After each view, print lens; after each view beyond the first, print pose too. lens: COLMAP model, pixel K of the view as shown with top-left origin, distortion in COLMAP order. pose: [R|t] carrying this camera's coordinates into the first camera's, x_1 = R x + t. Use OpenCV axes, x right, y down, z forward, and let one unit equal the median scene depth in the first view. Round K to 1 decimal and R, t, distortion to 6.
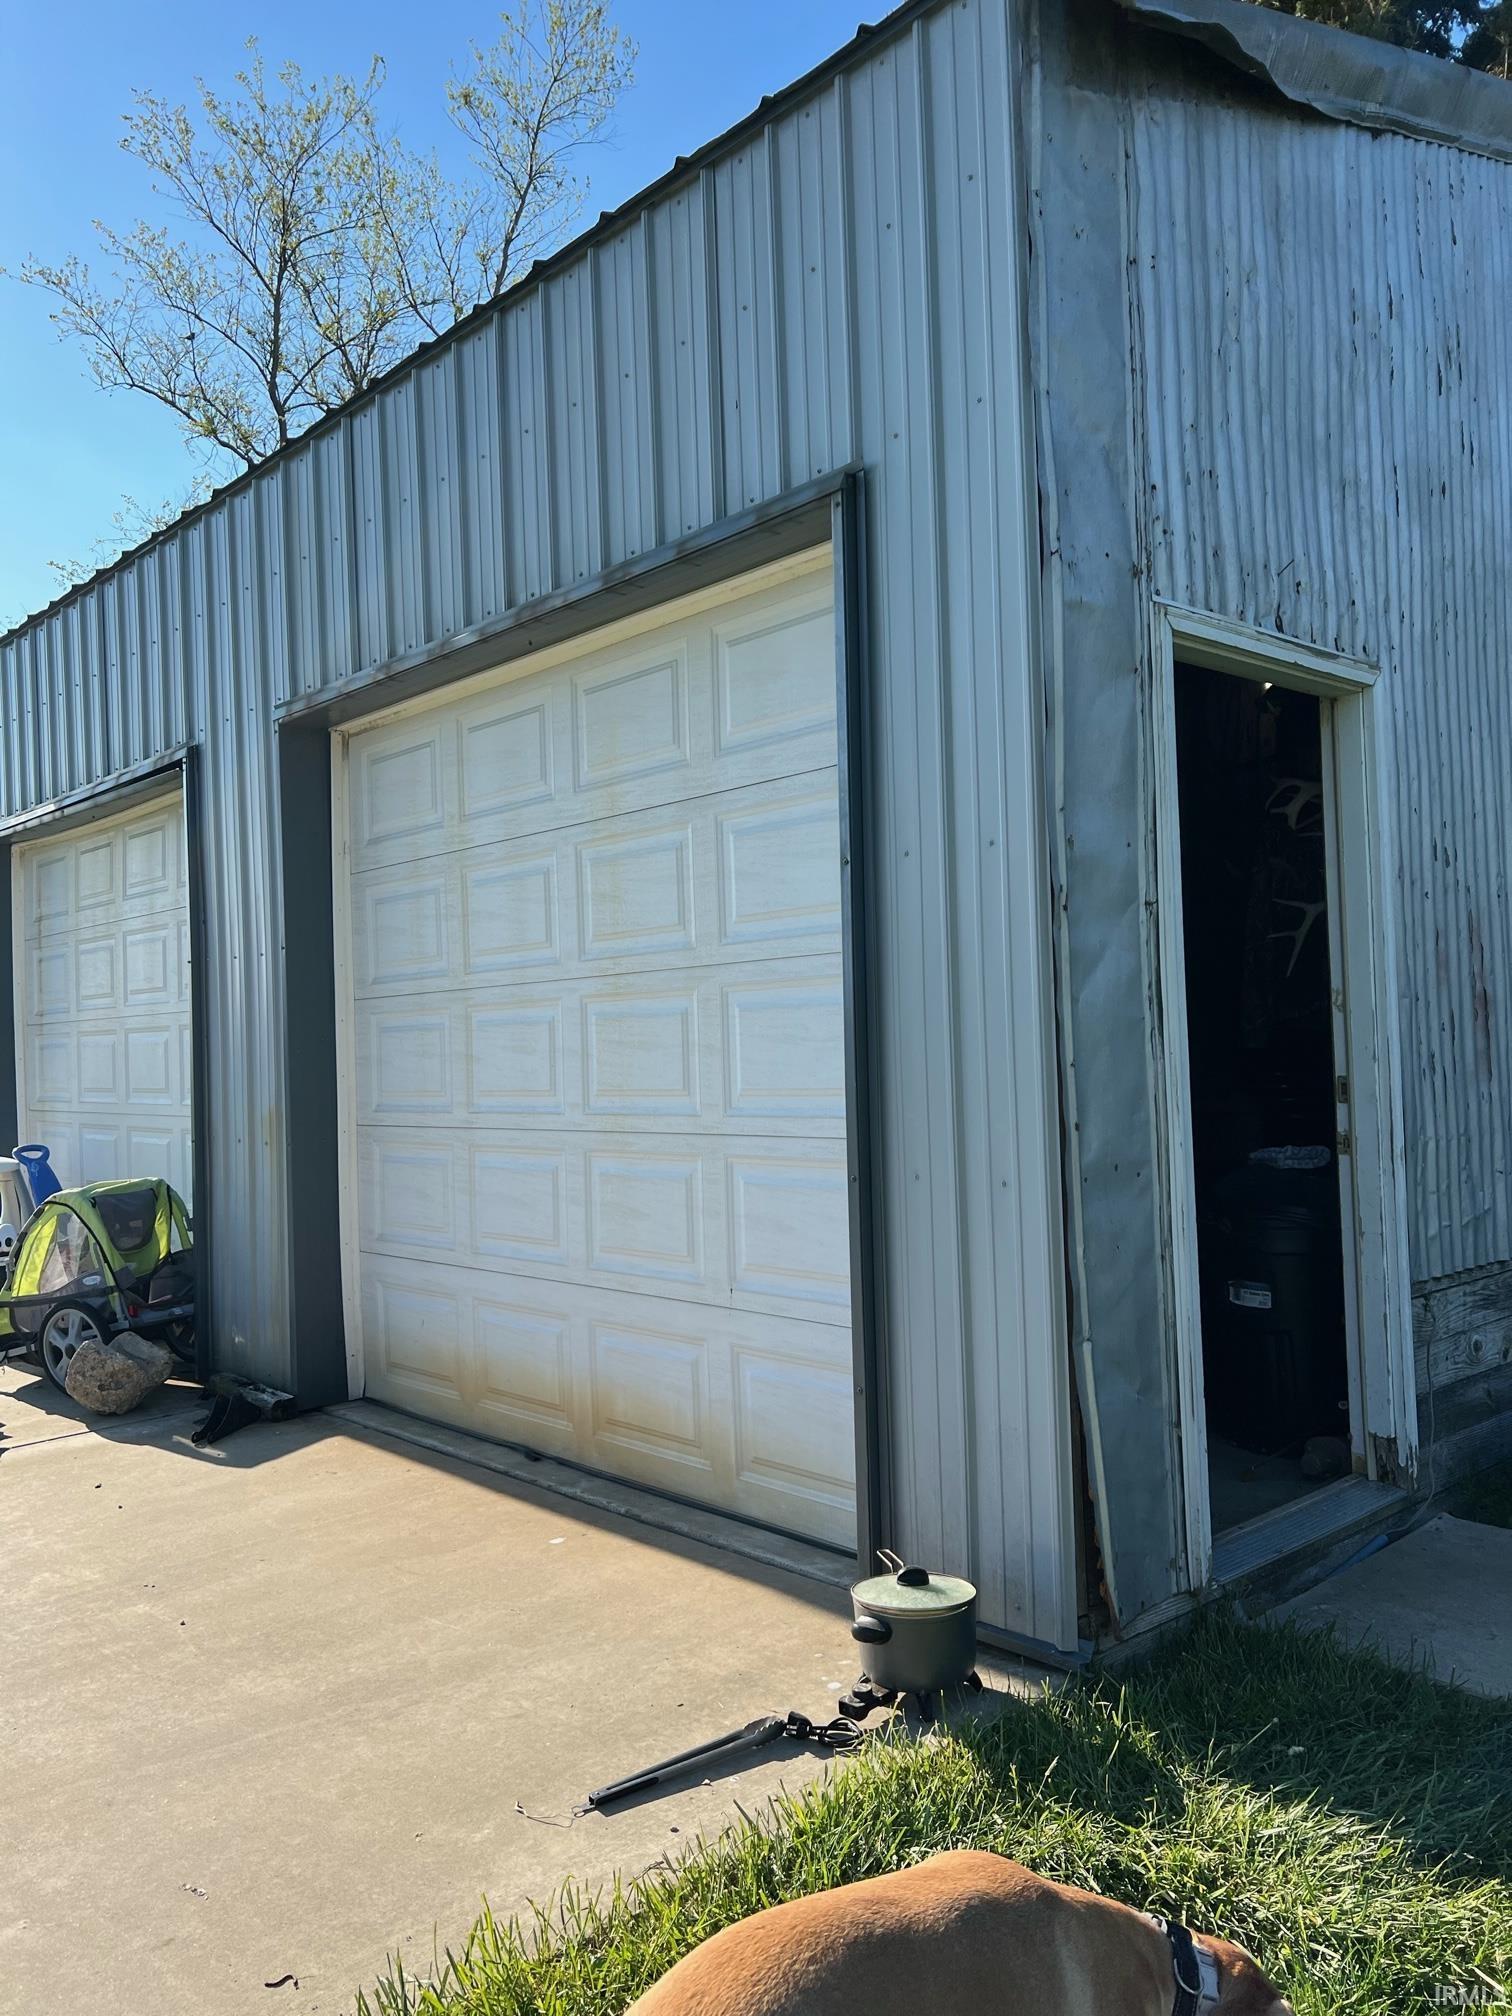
lens RADIAL K [[1516.4, 0, 736.5], [0, 1516.4, 1011.6], [0, 0, 1]] dist [0.134339, -0.268120]
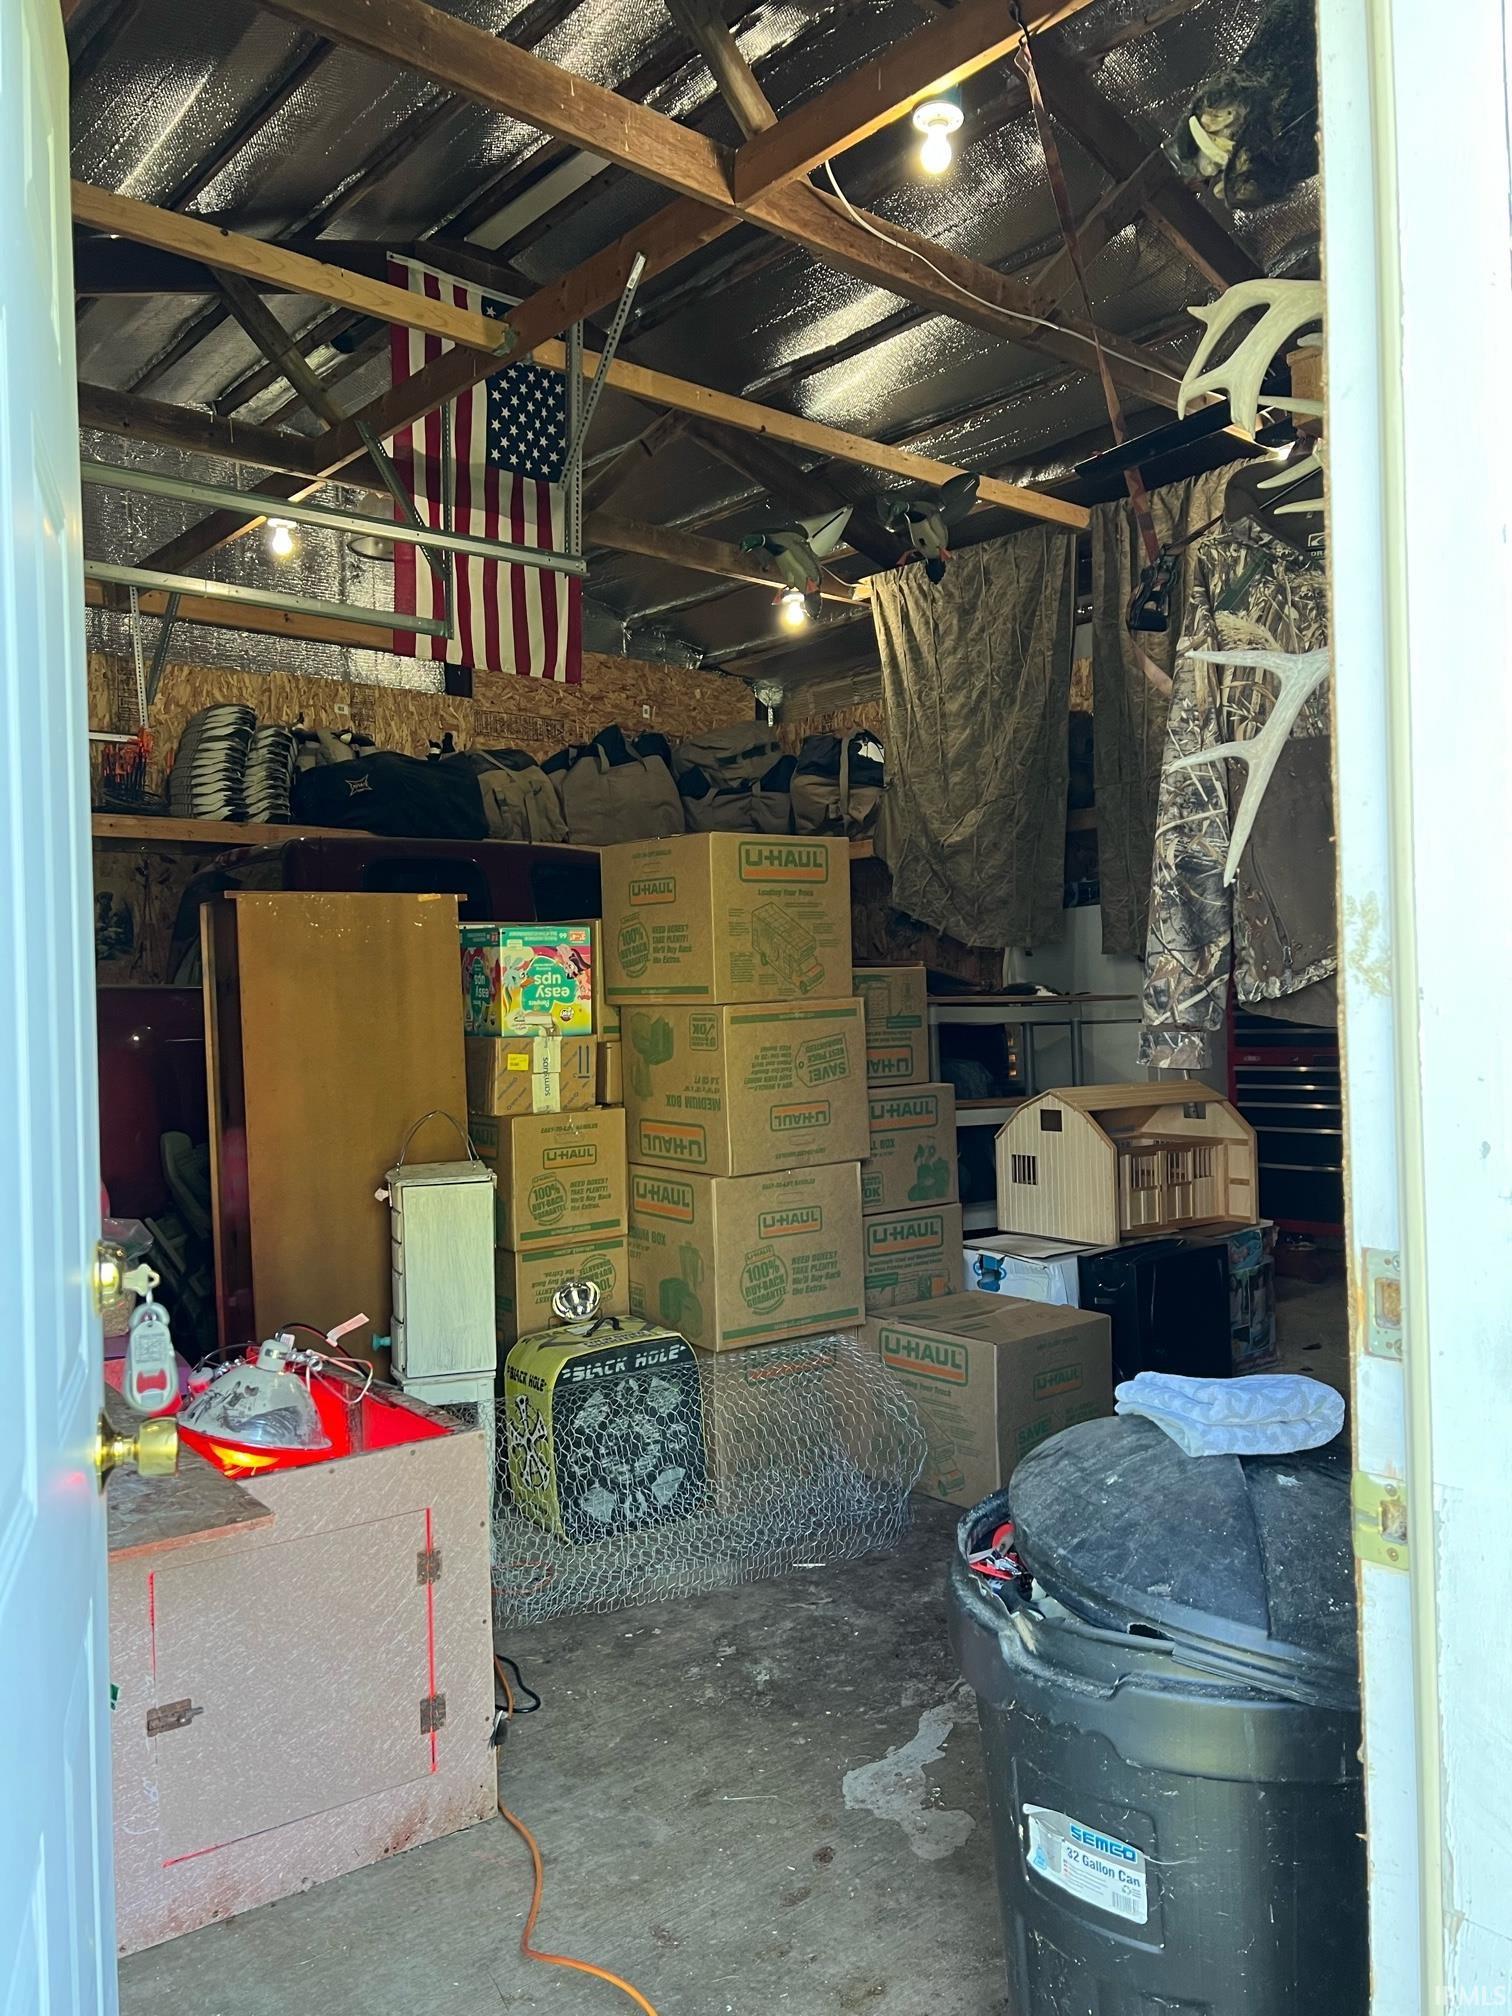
lens RADIAL K [[1516.4, 0, 736.5], [0, 1516.4, 1011.6], [0, 0, 1]] dist [0.134339, -0.268120]
pose [[0.999681, 0.008223, -0.023879, 0.262258], [-0.007745, 0.999770, 0.020016, -0.000300], [0.024038, -0.019824, 0.999514, 0.666035]]
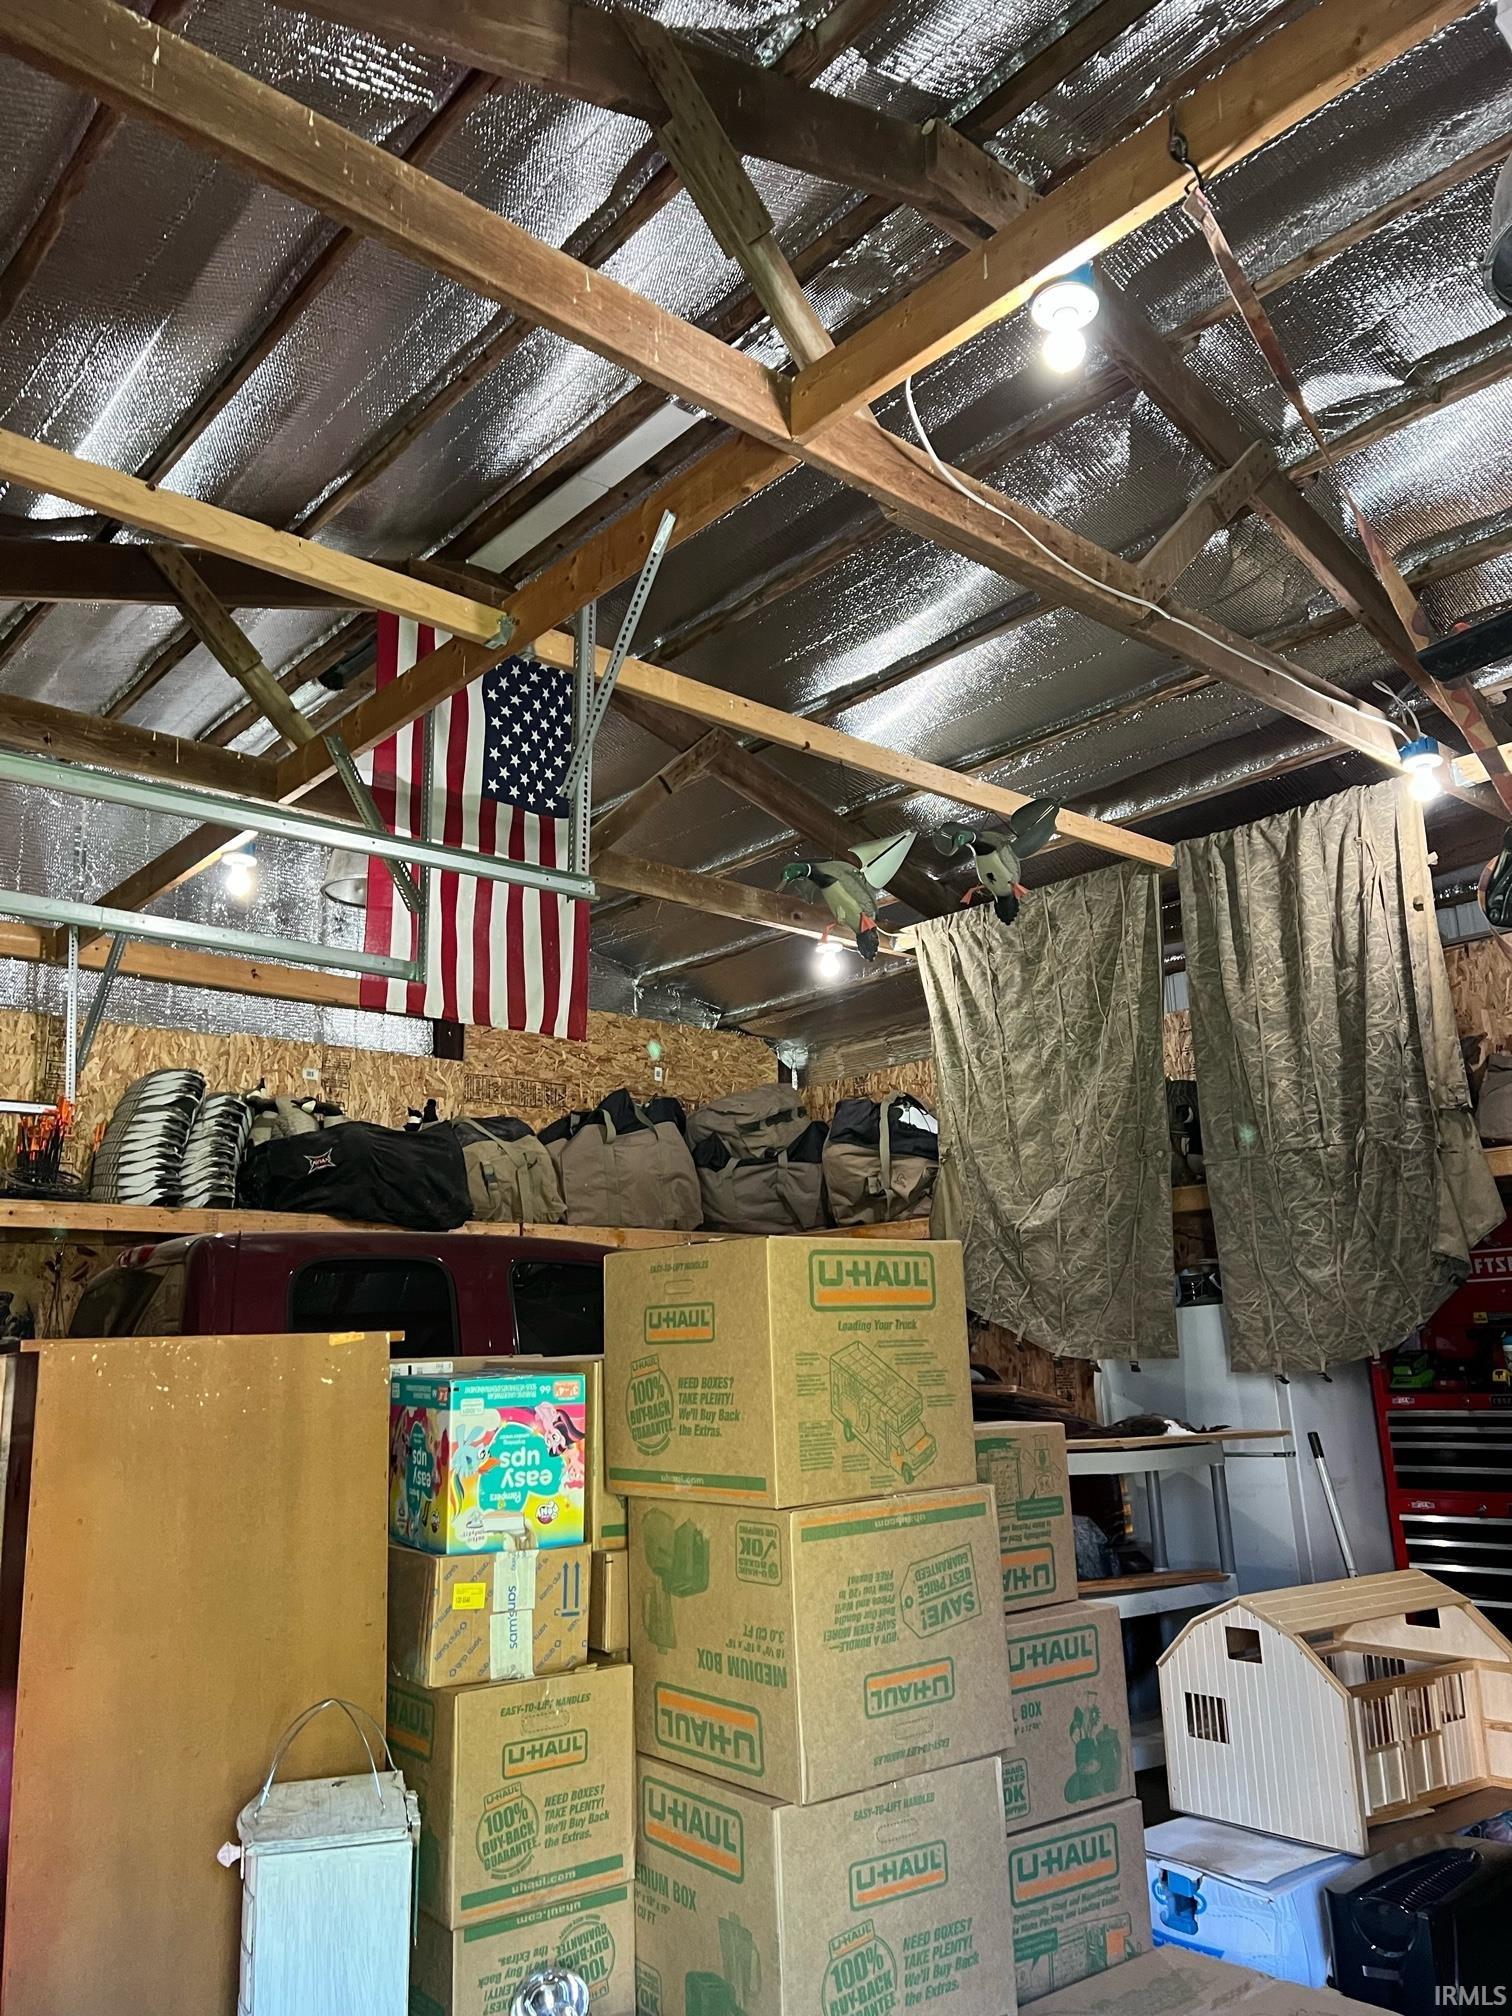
lens RADIAL K [[1516.4, 0, 736.5], [0, 1516.4, 1011.6], [0, 0, 1]] dist [0.134339, -0.268120]
pose [[0.999636, 0.000183, -0.026964, 0.254009], [-0.006027, 0.976197, -0.216804, -0.011082], [0.026283, 0.216888, 0.975843, 0.736144]]
